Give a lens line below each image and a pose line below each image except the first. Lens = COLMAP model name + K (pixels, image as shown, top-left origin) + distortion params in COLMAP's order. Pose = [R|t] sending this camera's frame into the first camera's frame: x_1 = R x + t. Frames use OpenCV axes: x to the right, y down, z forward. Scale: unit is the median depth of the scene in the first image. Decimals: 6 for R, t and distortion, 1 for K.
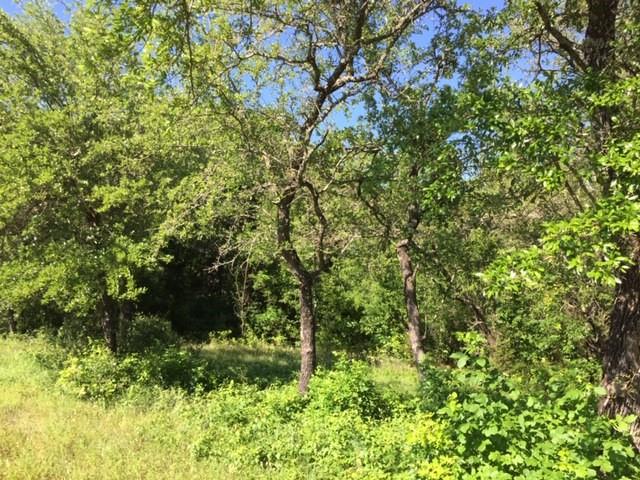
lens RADIAL K [[542.5, 0, 317.8], [0, 542.5, 242.0], [0, 0, 1]] dist [0.062791, -0.077482]
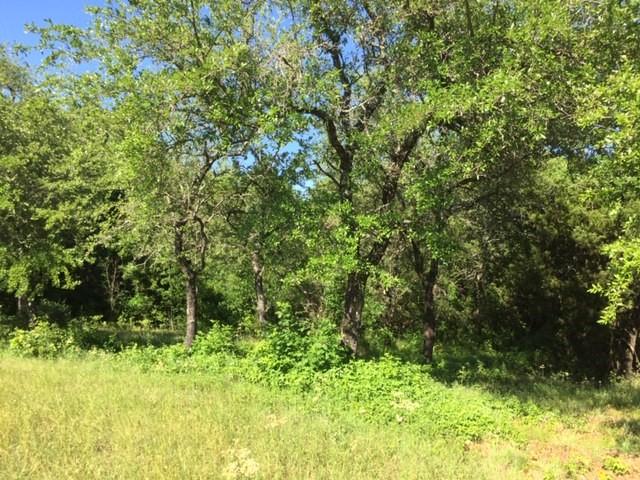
lens RADIAL K [[542.5, 0, 317.8], [0, 542.5, 242.0], [0, 0, 1]] dist [0.062791, -0.077482]
pose [[0.963984, 0.017651, 0.265372, -0.086337], [-0.024028, 0.999495, 0.020803, -0.063067], [-0.264871, -0.026430, 0.963922, -0.559289]]
